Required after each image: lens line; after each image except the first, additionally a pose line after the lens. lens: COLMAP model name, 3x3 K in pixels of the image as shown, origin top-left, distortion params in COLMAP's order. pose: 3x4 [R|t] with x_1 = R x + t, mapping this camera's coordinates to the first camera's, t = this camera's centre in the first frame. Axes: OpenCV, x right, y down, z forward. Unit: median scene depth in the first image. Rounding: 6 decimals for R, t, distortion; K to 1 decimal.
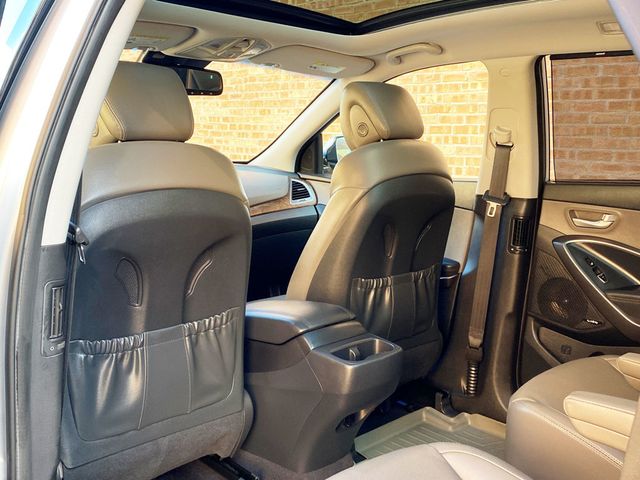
lens RADIAL K [[679.6, 0, 320.0], [0, 679.6, 240.0], [0, 0, 1]] dist [0.133638, -0.295192]
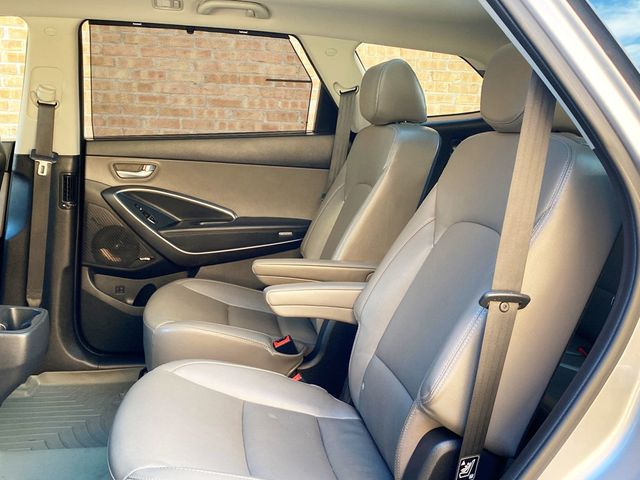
lens RADIAL K [[679.6, 0, 320.0], [0, 679.6, 240.0], [0, 0, 1]] dist [0.133638, -0.295192]
pose [[0.589126, -0.148385, 0.794300, -0.332384], [0.111251, 0.988528, 0.102155, 0.002096], [-0.800346, 0.028184, 0.598875, 0.068384]]
